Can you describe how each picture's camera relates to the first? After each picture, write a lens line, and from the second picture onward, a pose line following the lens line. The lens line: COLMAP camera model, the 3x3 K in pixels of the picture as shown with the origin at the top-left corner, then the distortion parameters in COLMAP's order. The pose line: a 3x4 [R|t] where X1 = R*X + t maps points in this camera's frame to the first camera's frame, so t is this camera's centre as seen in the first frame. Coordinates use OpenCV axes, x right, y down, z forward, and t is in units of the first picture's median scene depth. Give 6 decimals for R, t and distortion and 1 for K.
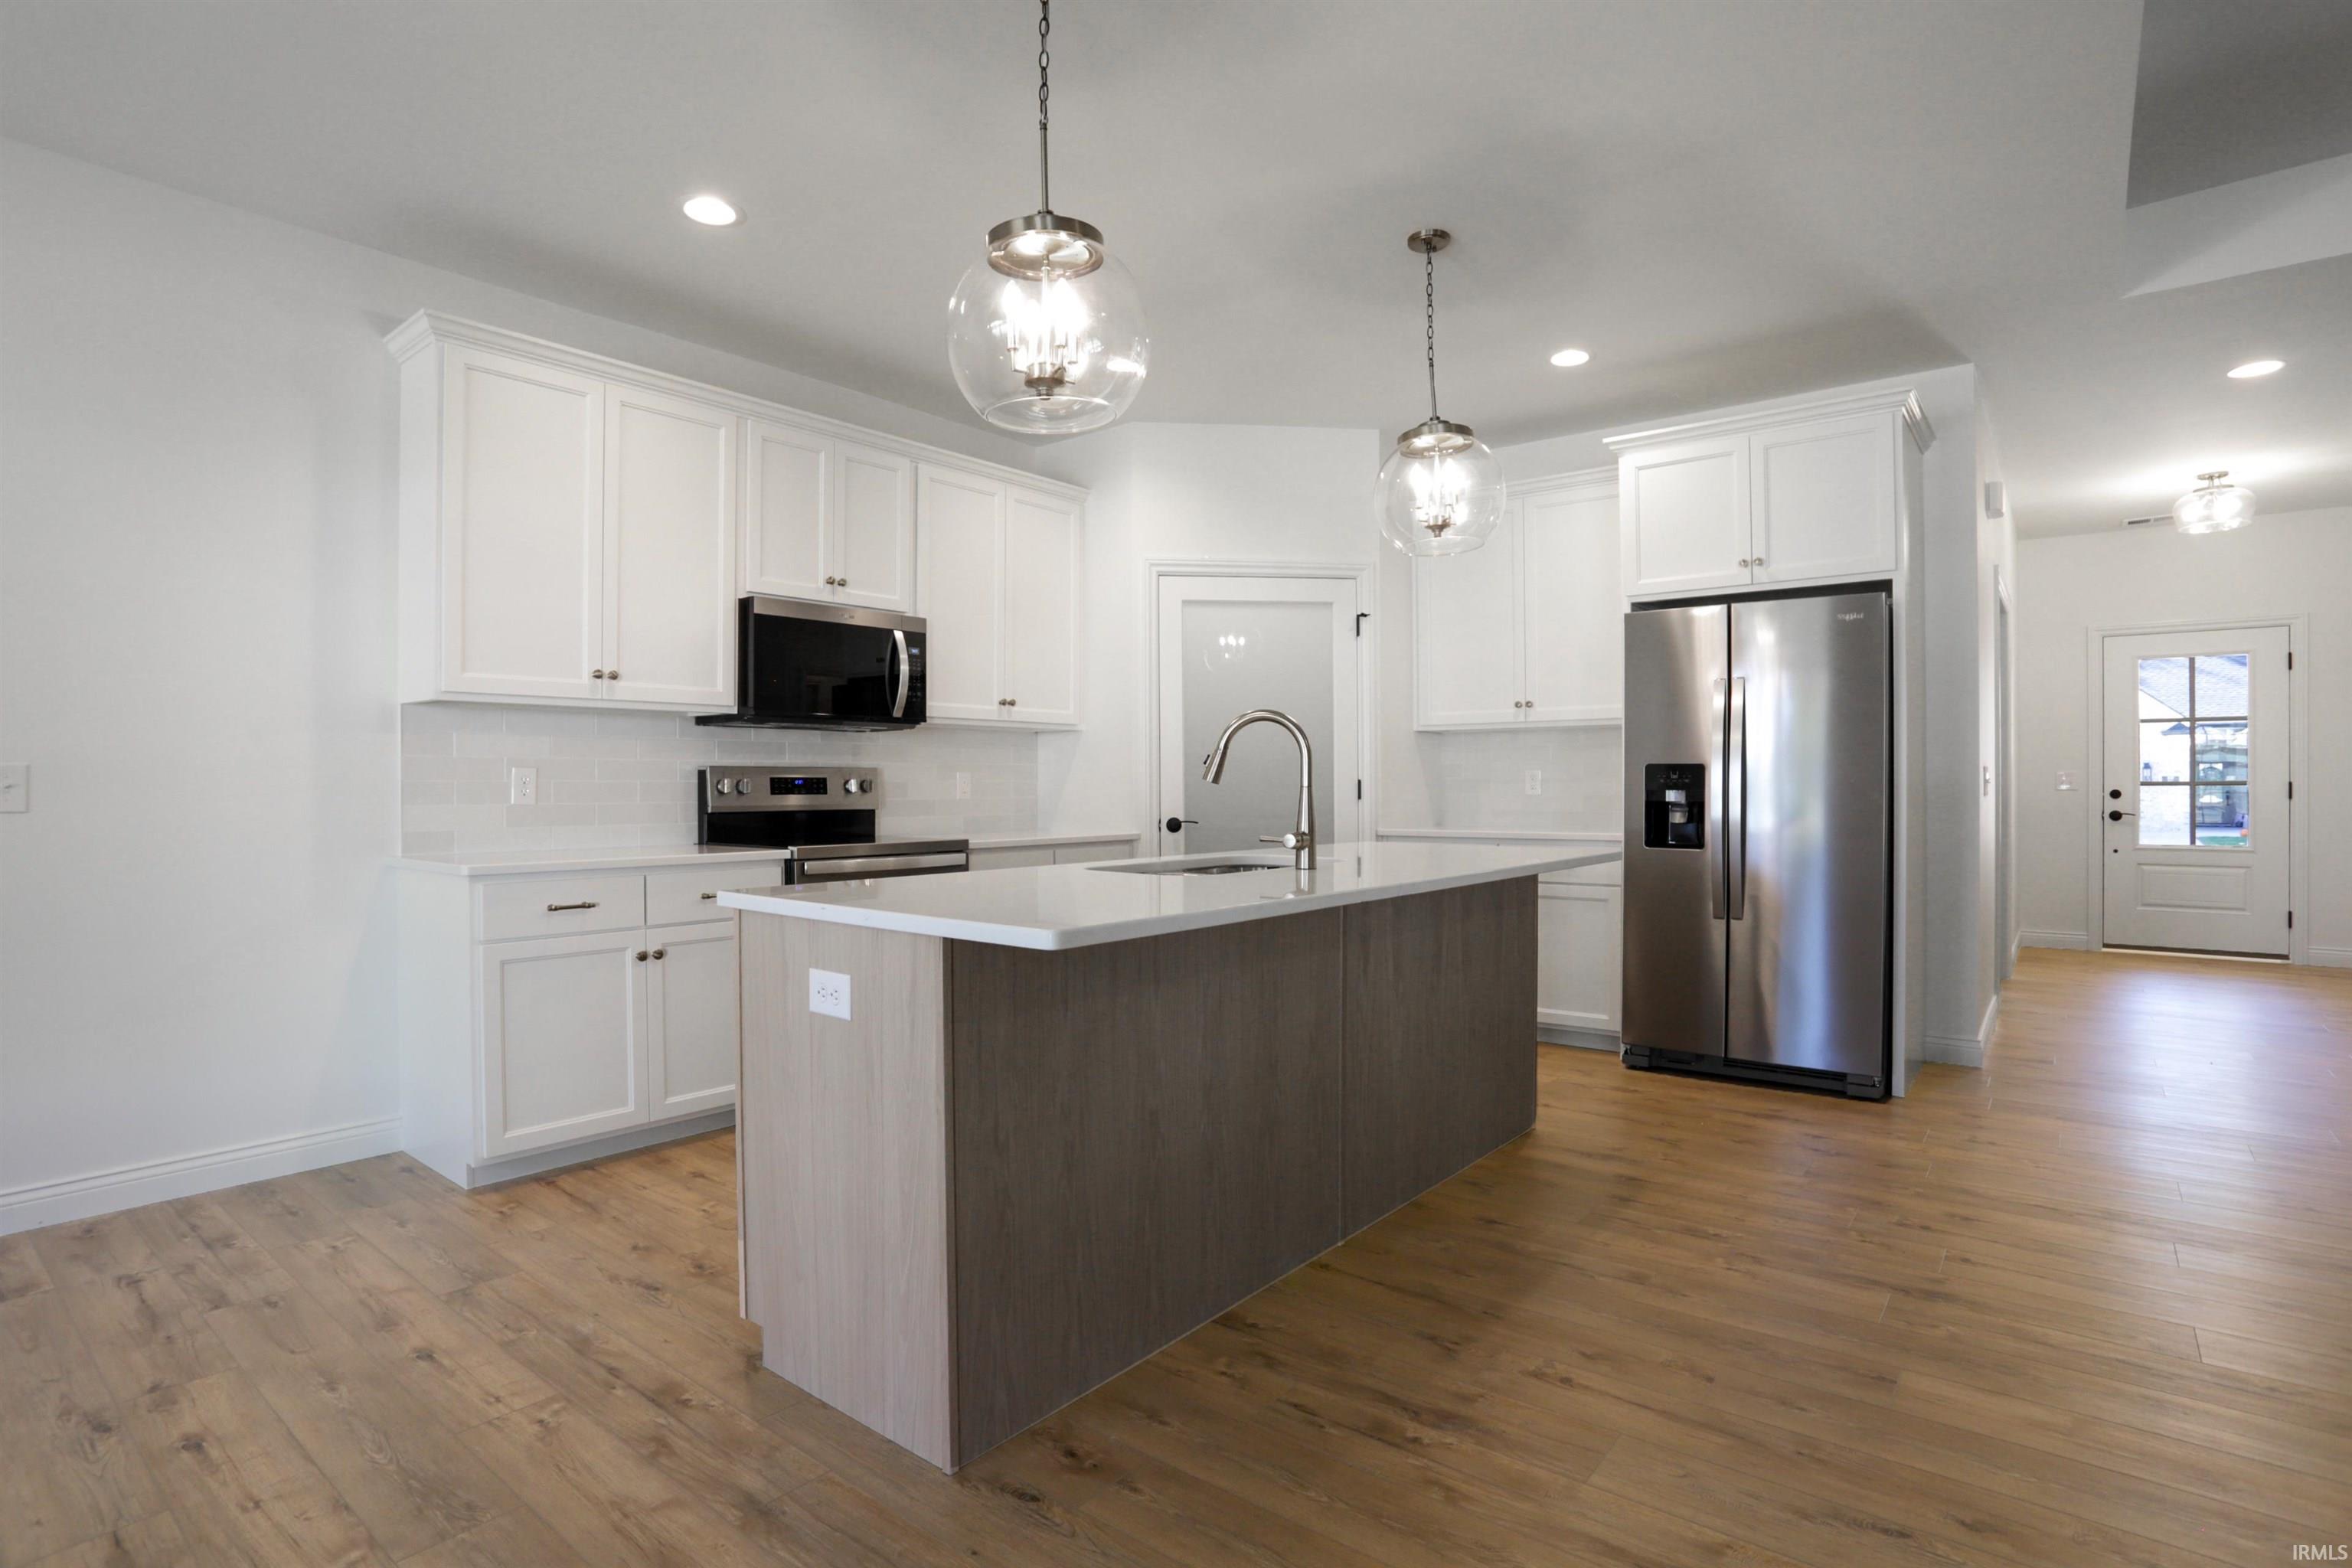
lens RADIAL K [[1164.9, 0, 1181.7], [0, 1164.9, 789.3], [0, 0, 1]] dist [-0.081359, 0.033734]
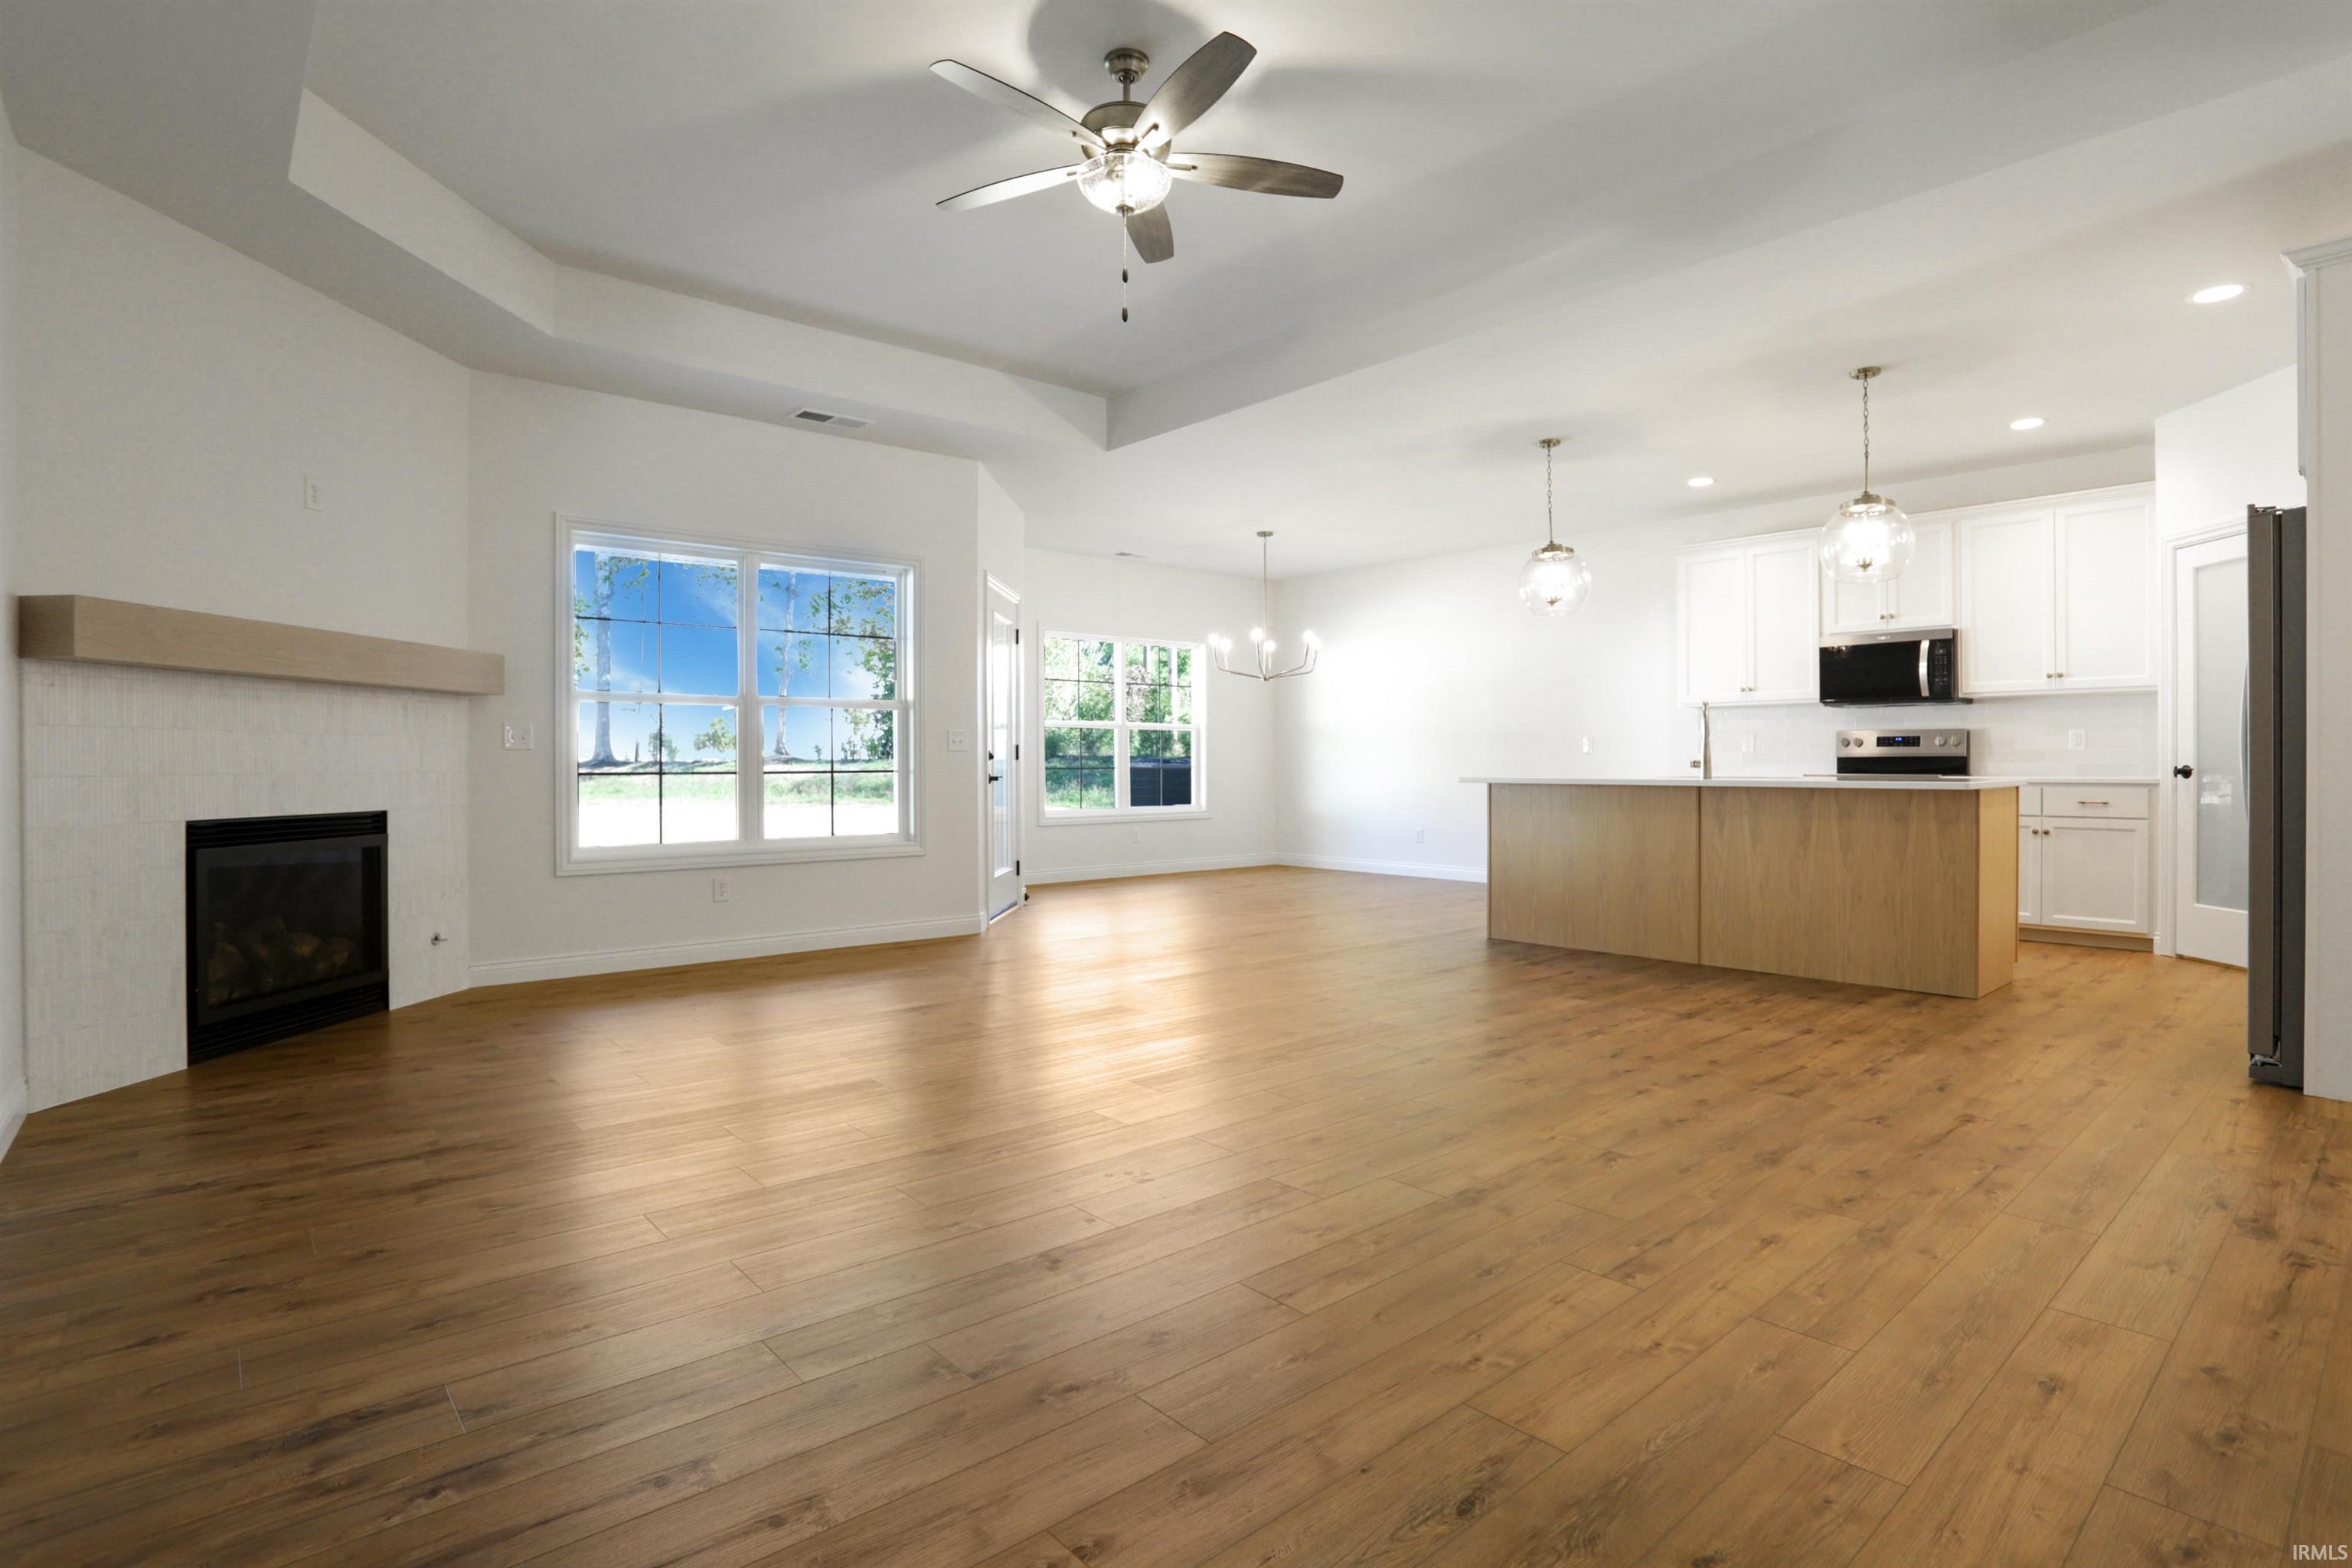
lens RADIAL K [[1177.9, 0, 1181.2], [0, 1177.9, 777.5], [0, 0, 1]] dist [-0.074081, 0.028473]
pose [[-0.173675, 0.016296, -0.984668, 1.515303], [-0.001355, 0.999858, 0.016786, 0.022827], [0.984802, 0.004250, -0.173628, 0.302590]]
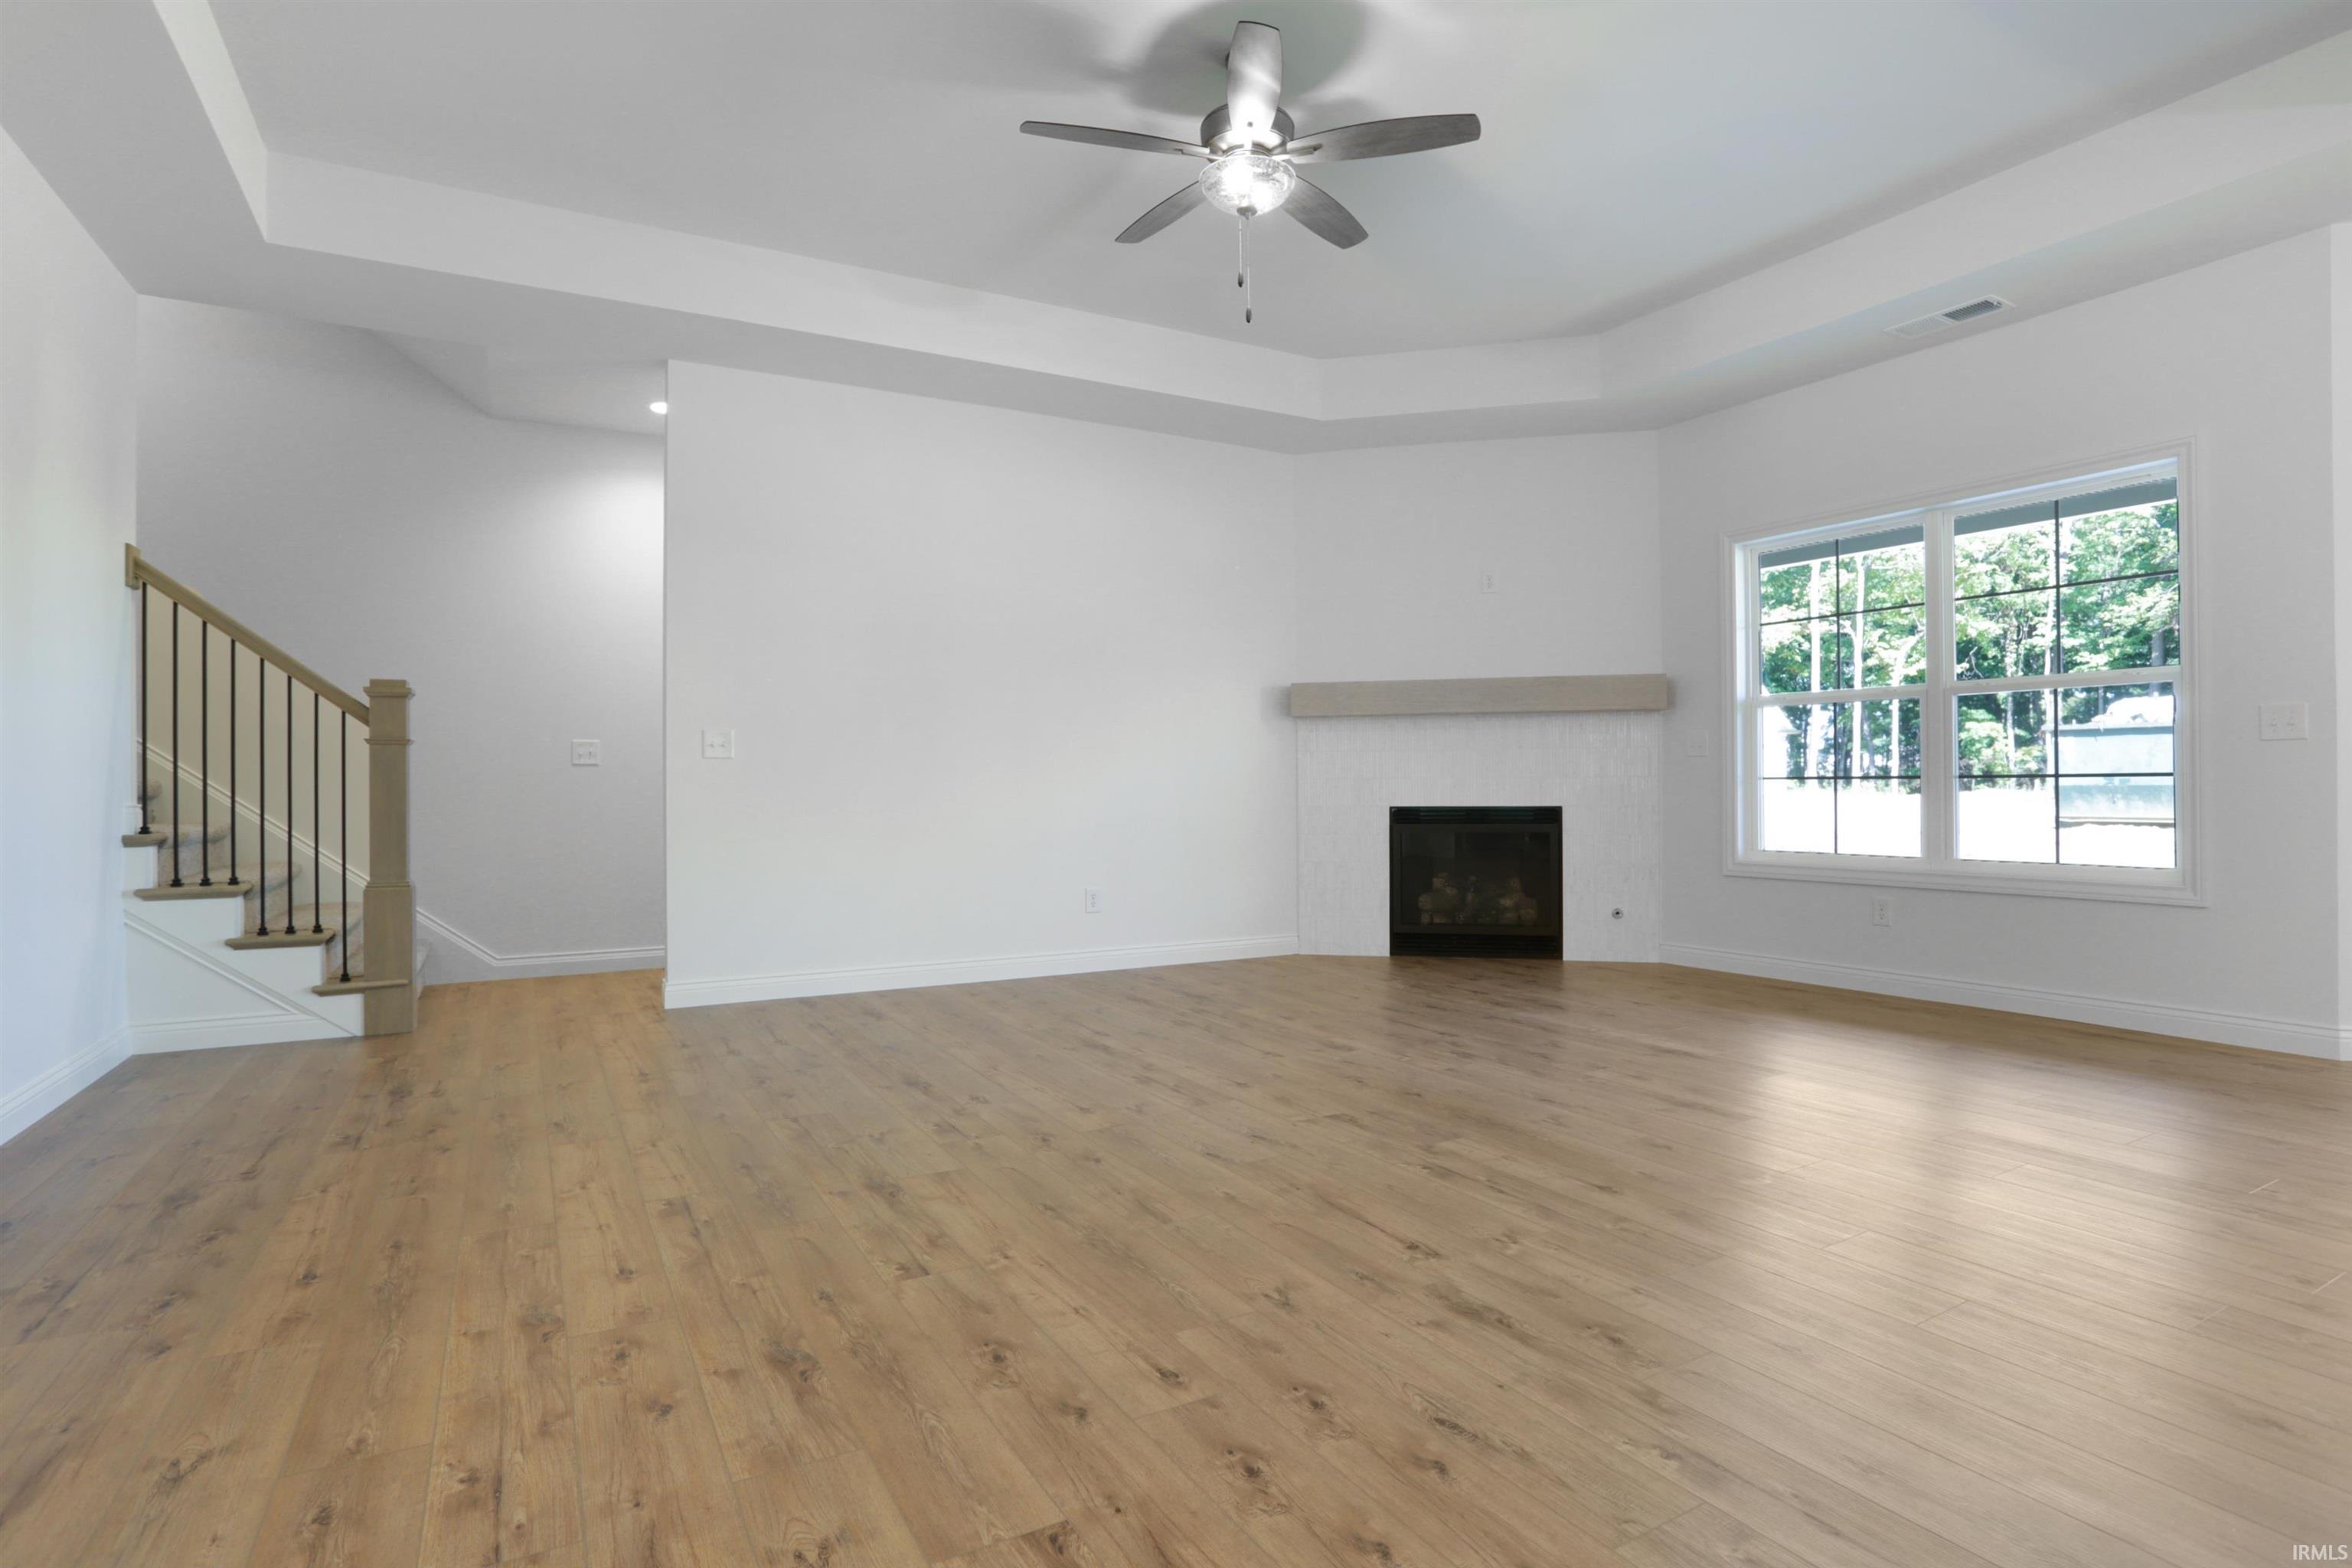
lens RADIAL K [[1177.9, 0, 1181.2], [0, 1177.9, 777.5], [0, 0, 1]] dist [-0.074081, 0.028473]
pose [[-0.930550, 0.011947, 0.365969, 0.484064], [0.011768, 0.999927, -0.002722, 0.037019], [-0.365974, 0.001774, -0.930623, 0.884367]]
